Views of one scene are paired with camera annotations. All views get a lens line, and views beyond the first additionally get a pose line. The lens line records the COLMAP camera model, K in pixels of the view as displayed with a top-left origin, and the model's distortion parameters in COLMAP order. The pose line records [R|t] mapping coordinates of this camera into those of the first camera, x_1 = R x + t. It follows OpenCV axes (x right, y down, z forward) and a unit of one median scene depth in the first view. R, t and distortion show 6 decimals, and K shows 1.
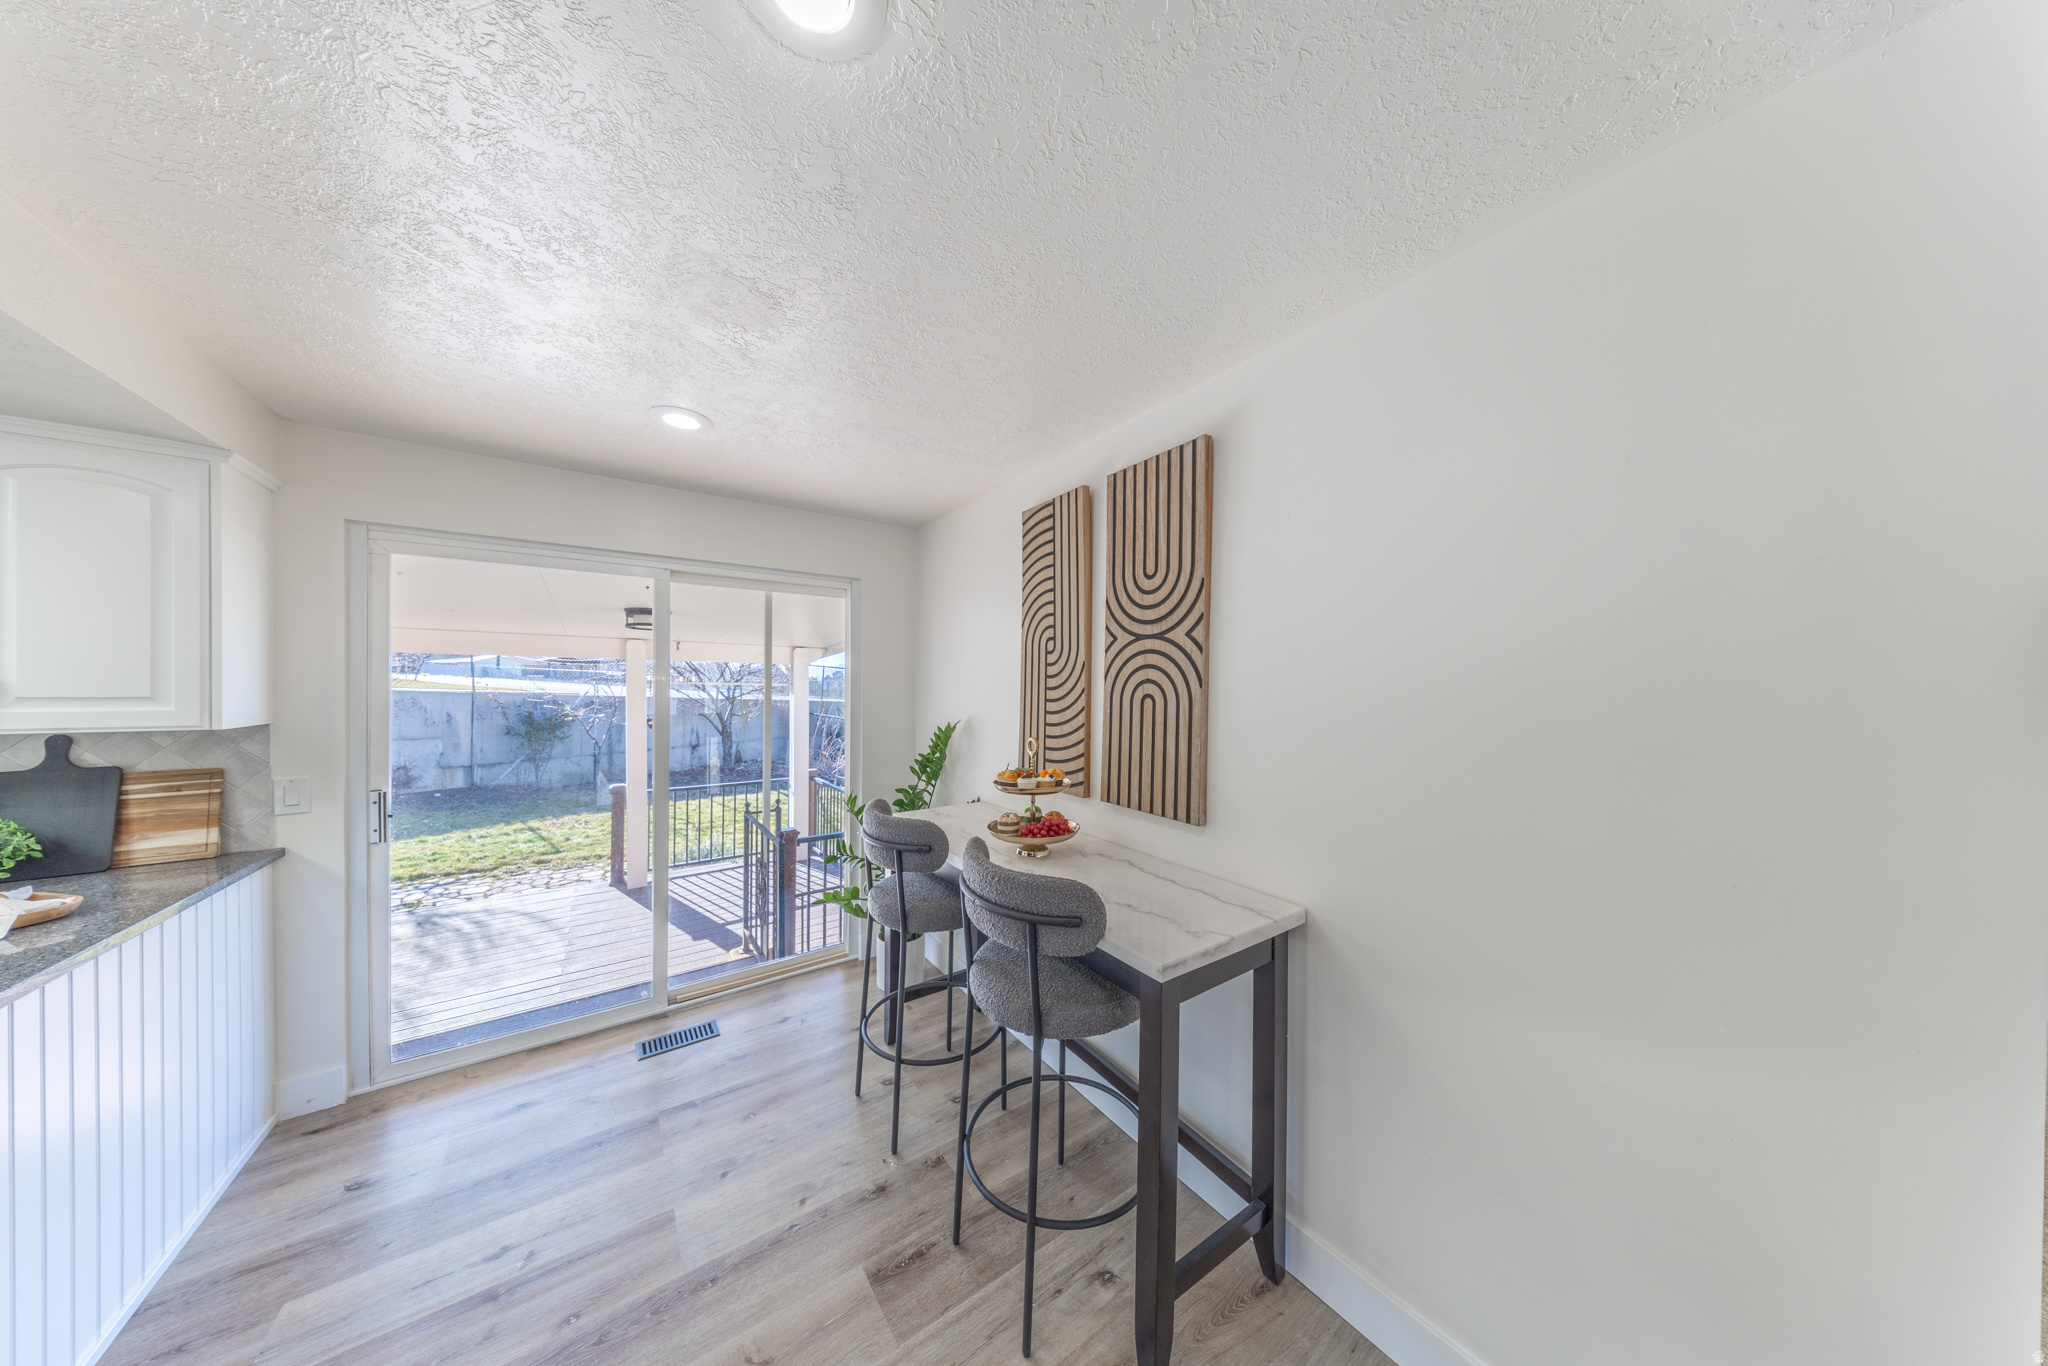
lens RADIAL K [[593.2, 0, 1020.5], [0, 593.2, 686.7], [0, 0, 1]] dist [0.002194, -0.000001]
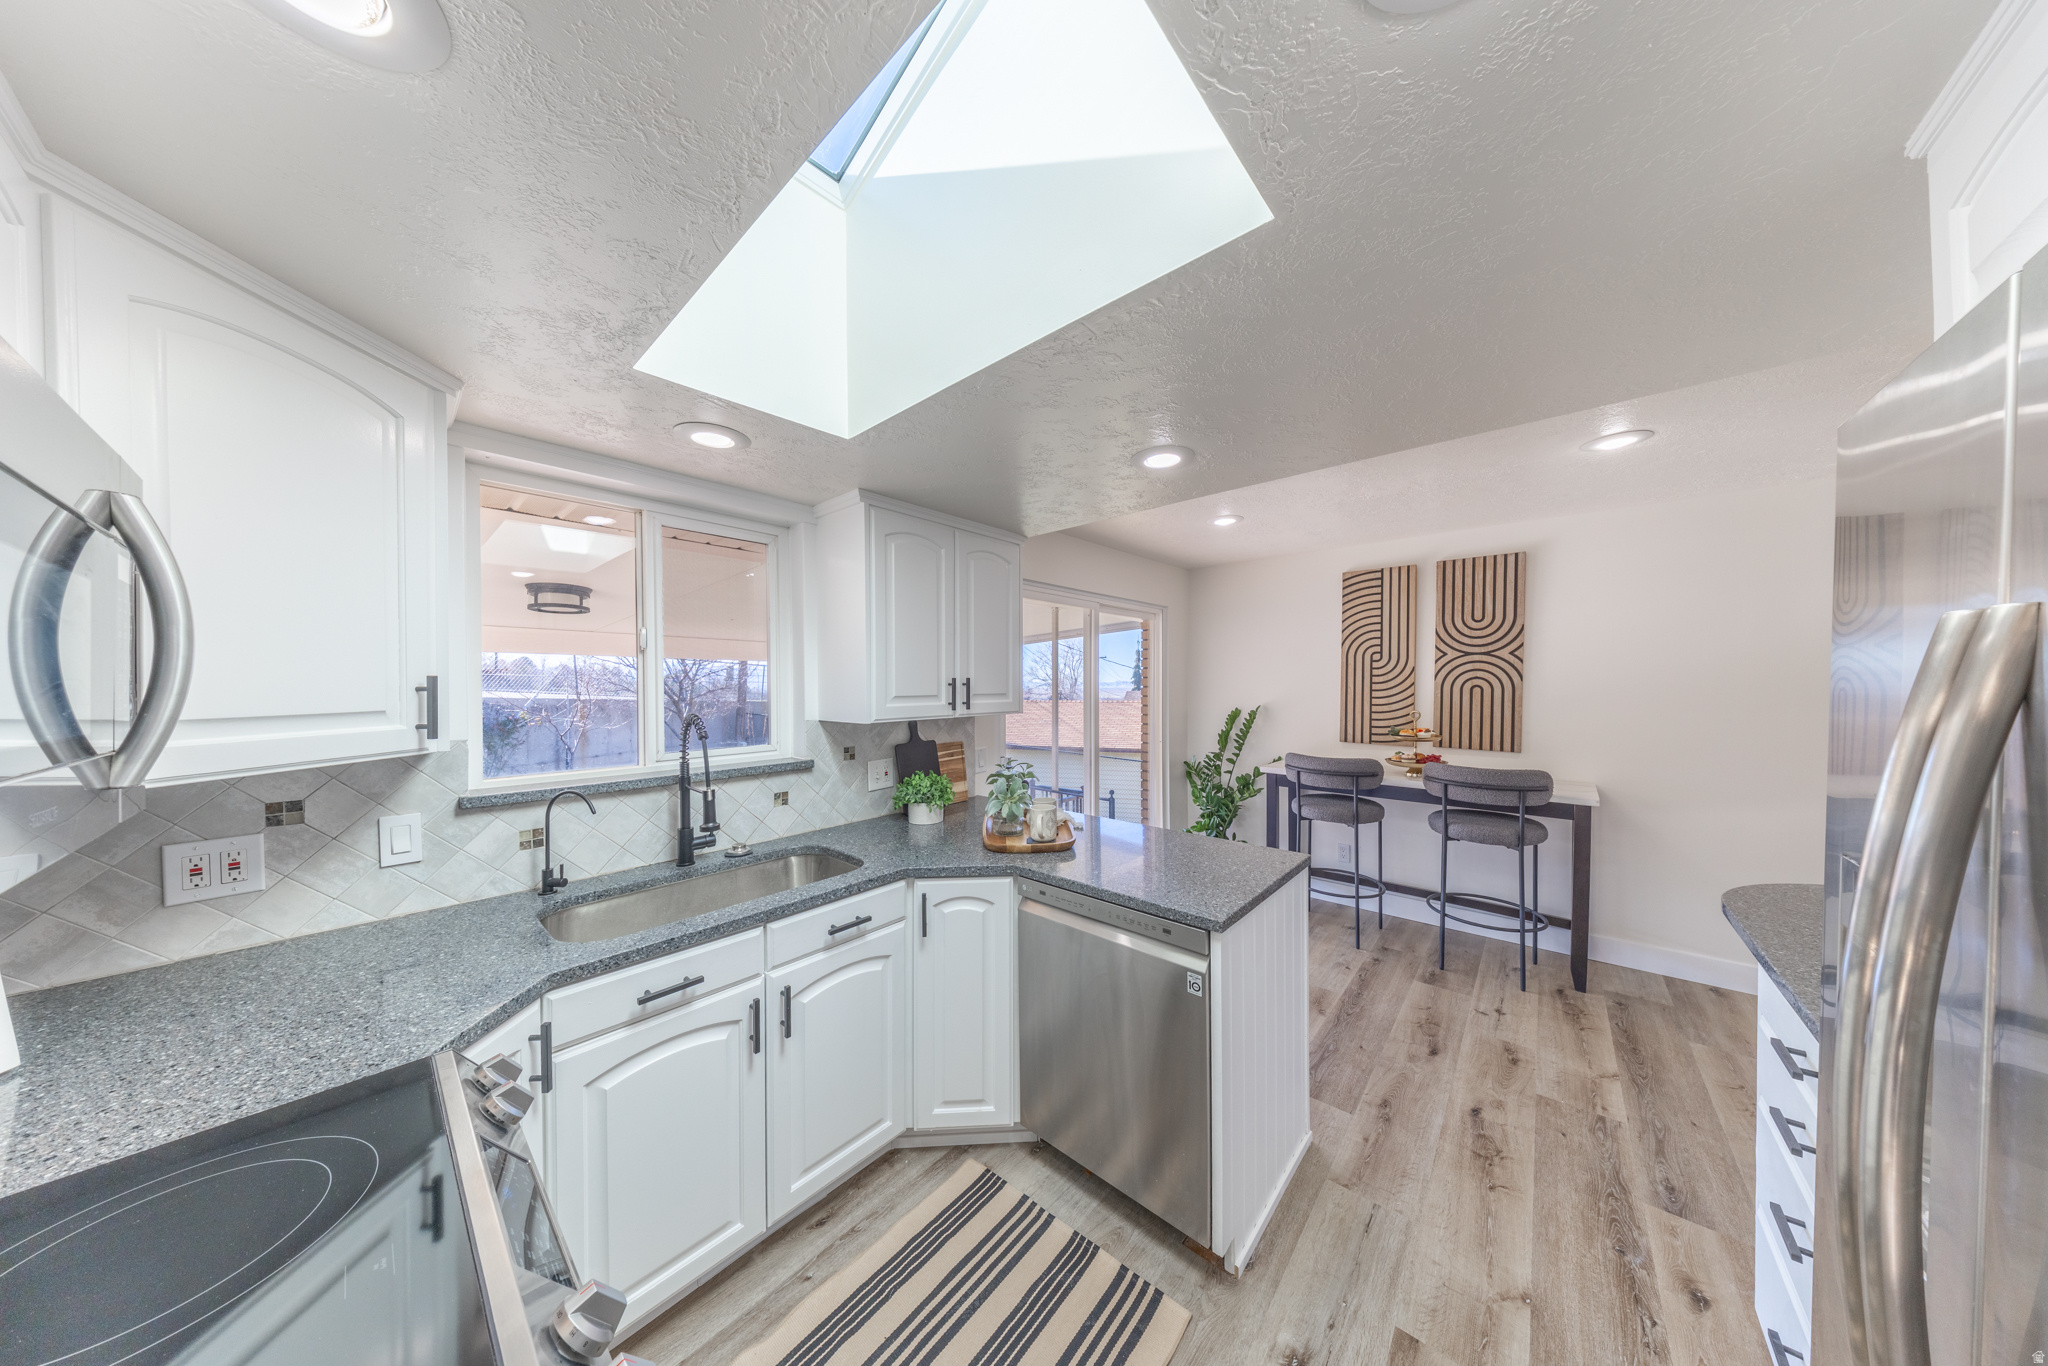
lens RADIAL K [[593.2, 0, 1027.2], [0, 593.2, 689.2], [0, 0, 1]] dist [0.002194, -0.000001]
pose [[0.974577, -0.013821, 0.223624, -1.570239], [0.012240, 0.999889, 0.008453, -0.006409], [-0.223716, -0.005501, 0.974639, -0.490237]]
